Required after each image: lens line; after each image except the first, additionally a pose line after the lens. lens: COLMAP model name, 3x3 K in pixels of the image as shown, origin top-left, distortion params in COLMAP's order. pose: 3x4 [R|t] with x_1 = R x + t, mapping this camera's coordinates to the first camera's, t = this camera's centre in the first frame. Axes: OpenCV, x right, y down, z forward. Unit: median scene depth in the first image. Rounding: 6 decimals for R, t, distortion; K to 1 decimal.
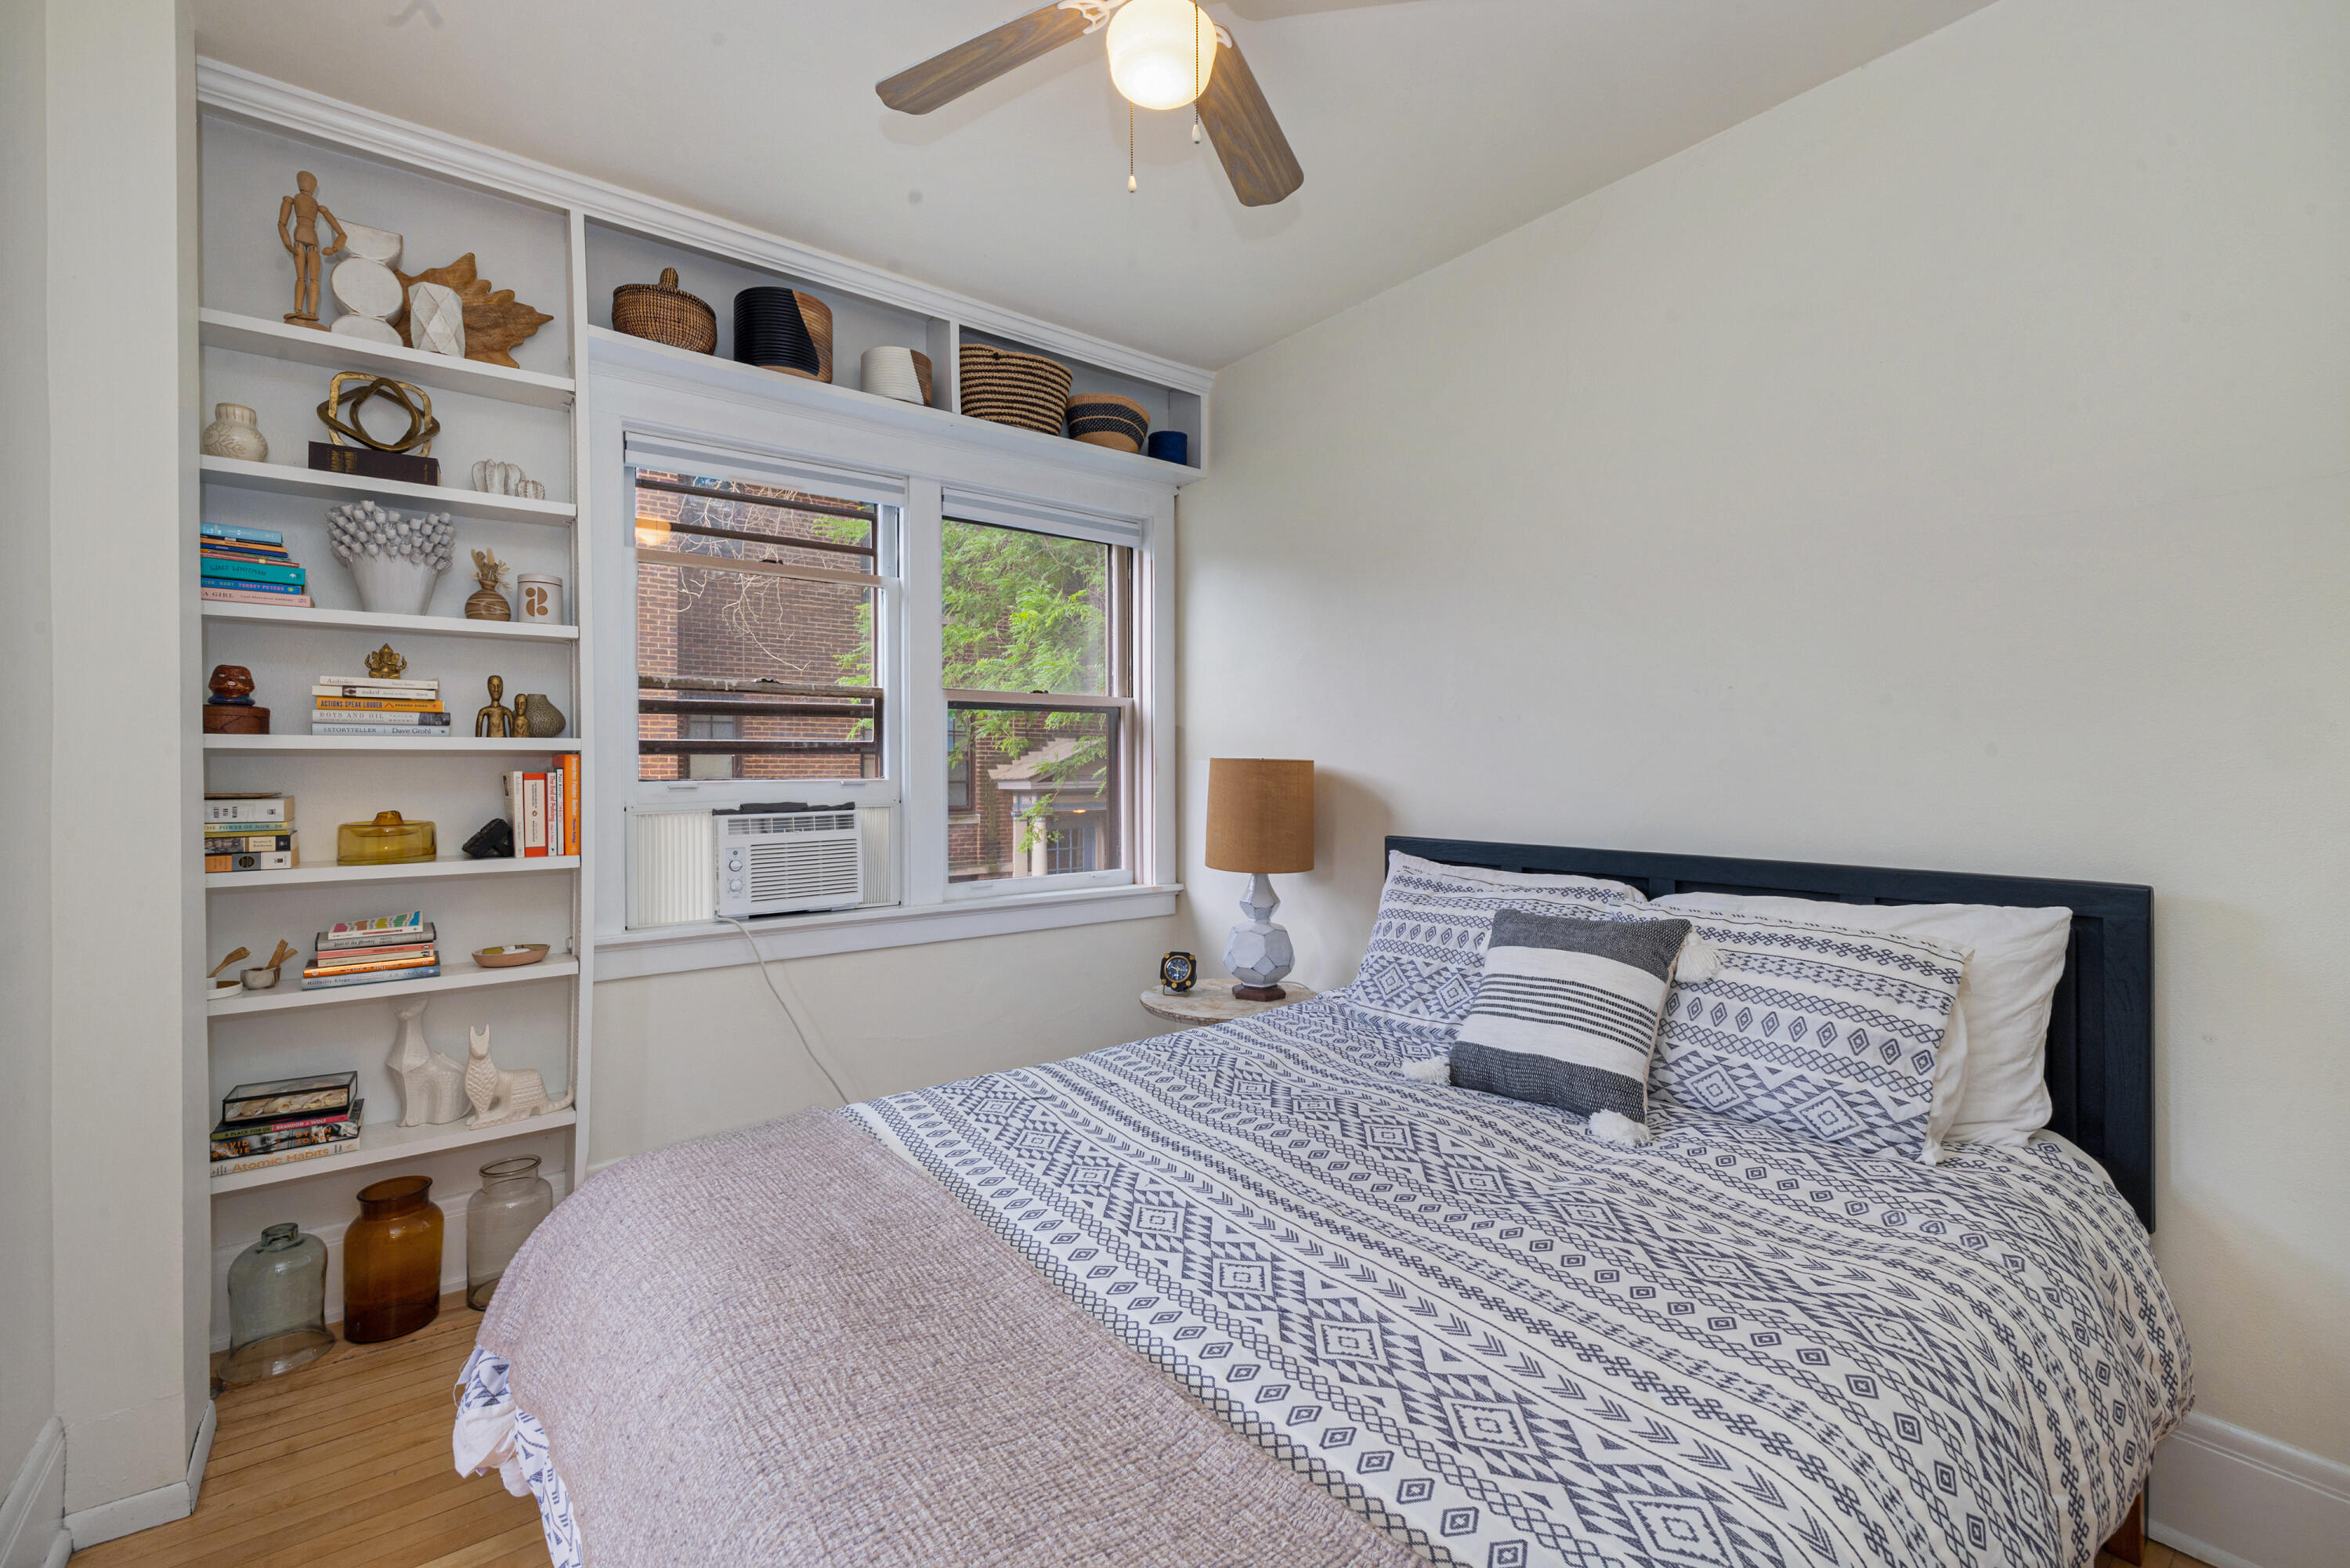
lens RADIAL K [[981.1, 0, 1174.4], [0, 981.1, 770.9], [0, 0, 1]] dist [-0.000731, -0.000168]
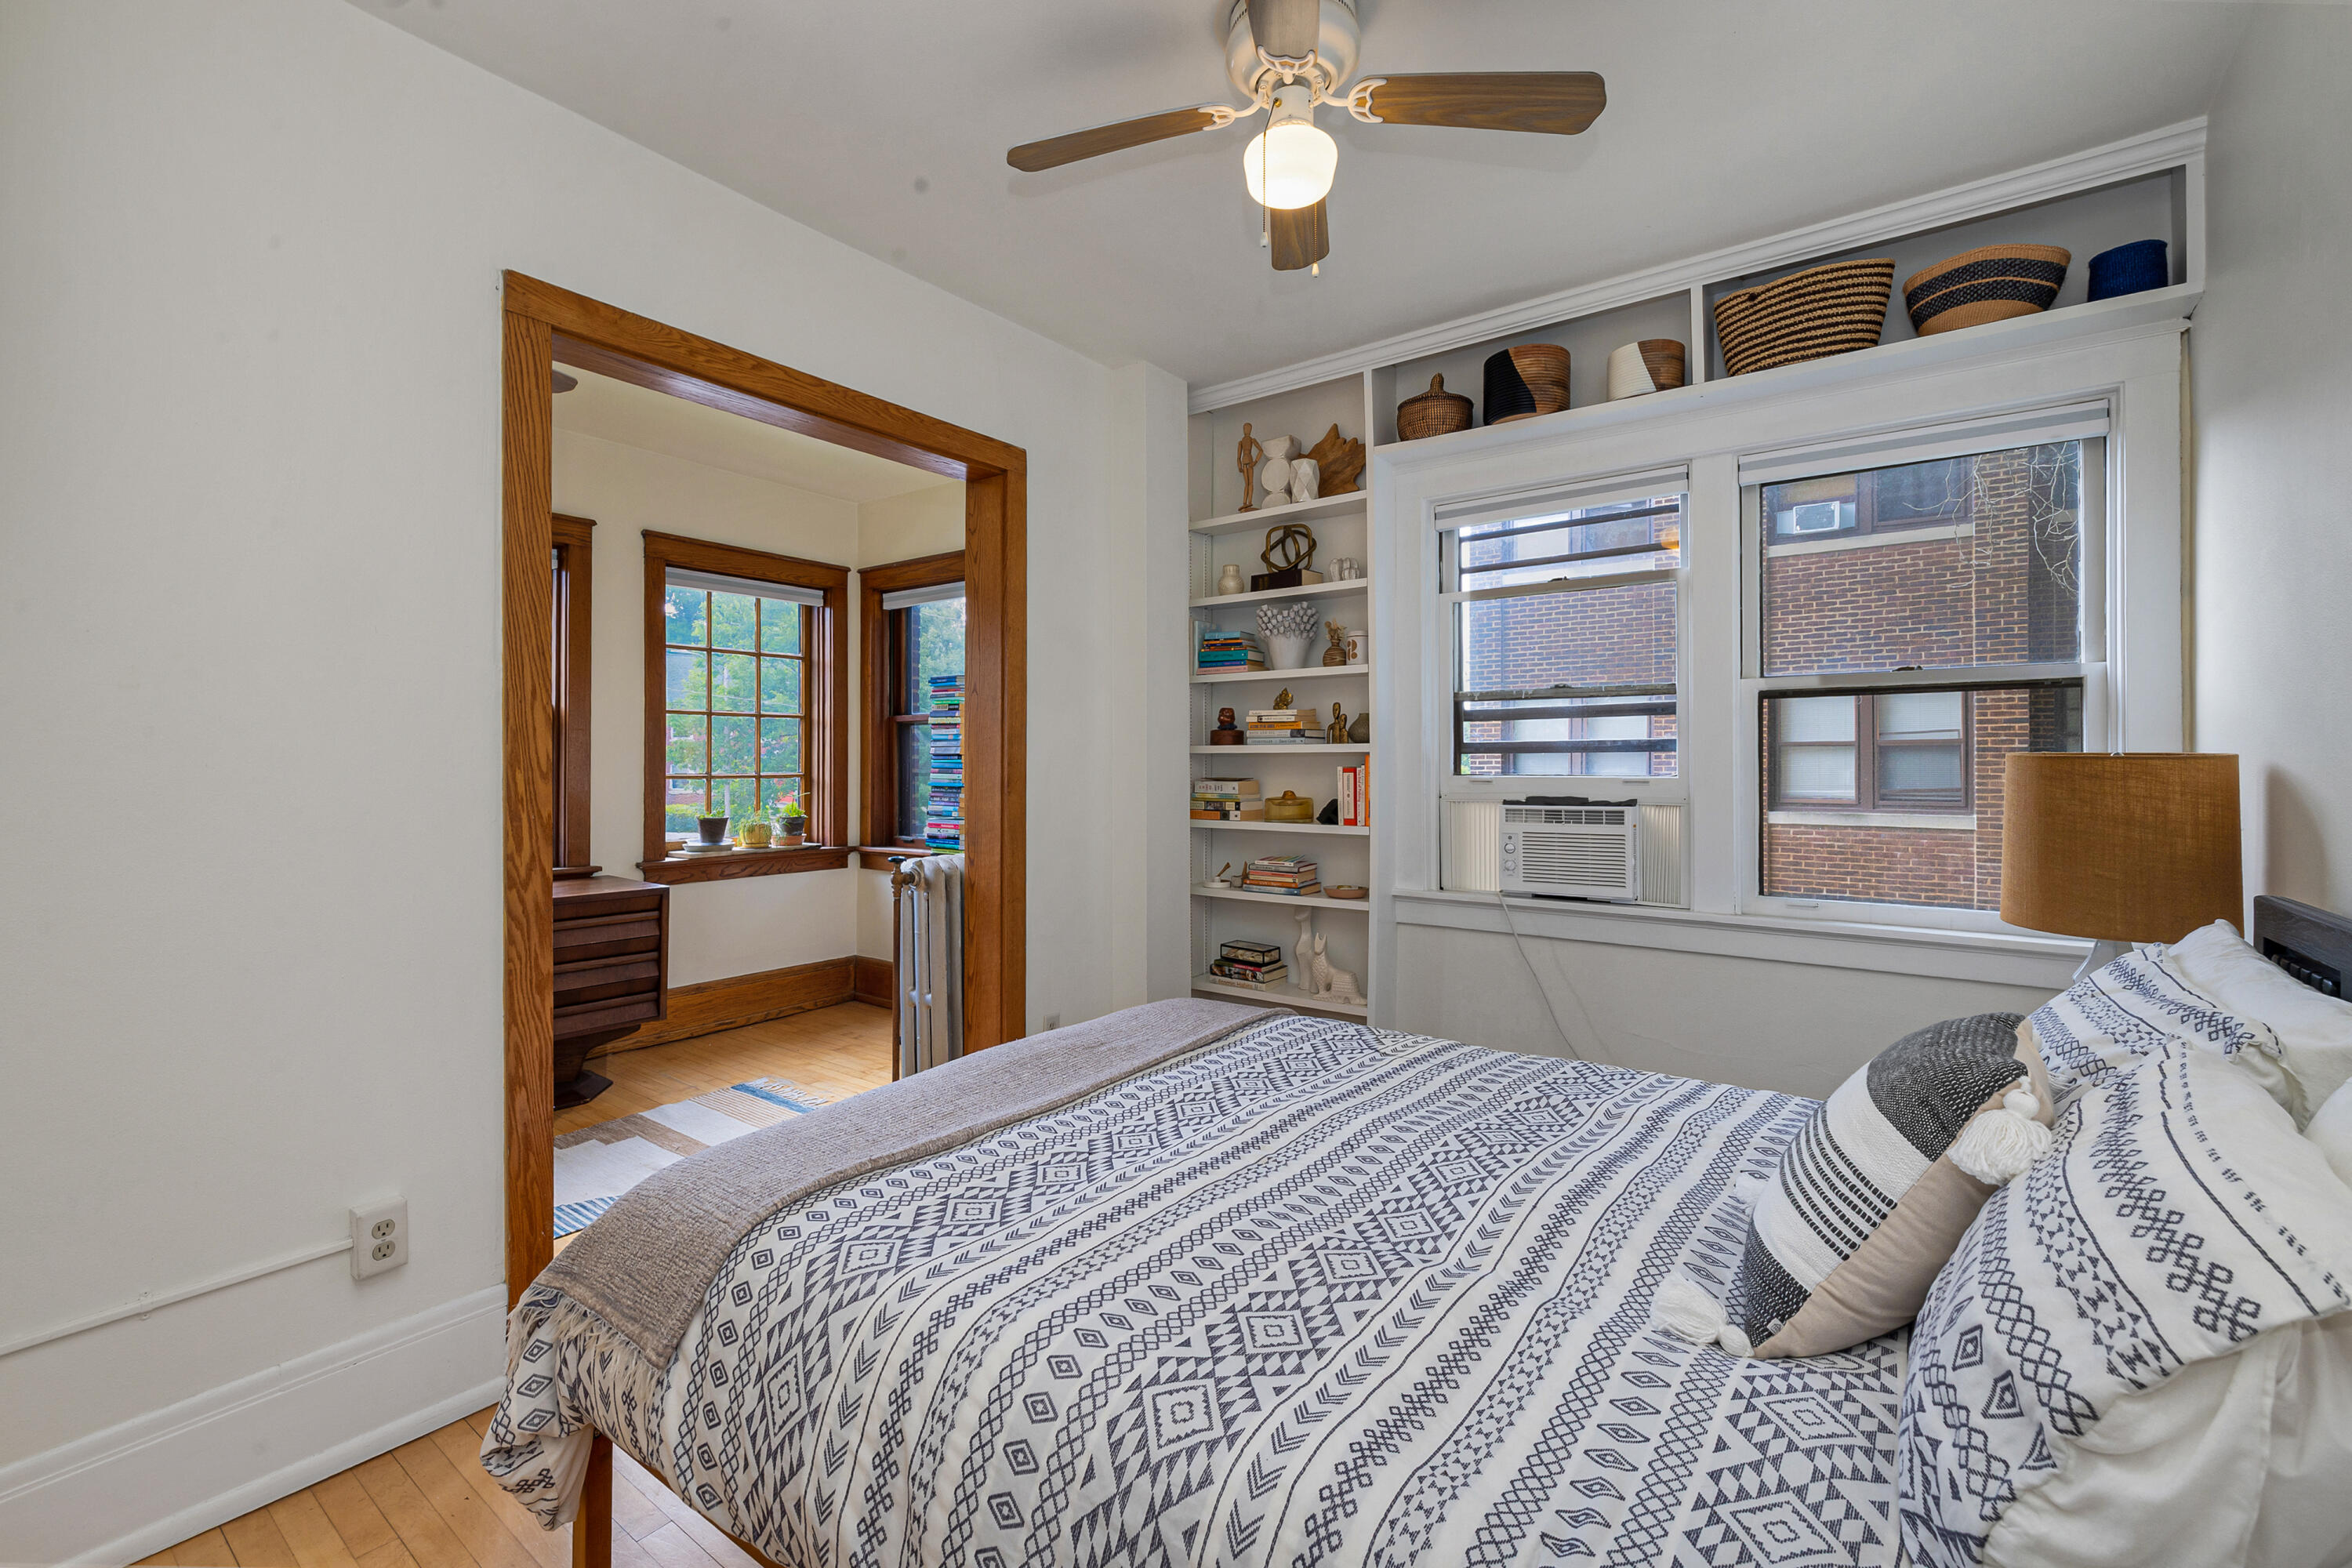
lens RADIAL K [[1004.8, 0, 1175.4], [0, 1004.8, 774.6], [0, 0, 1]] dist [0.004265, 0.000062]
pose [[0.283696, 0.014526, -0.958804, 0.709449], [-0.005982, 0.999893, 0.013379, -0.006684], [0.958896, 0.001941, 0.283753, 0.327549]]
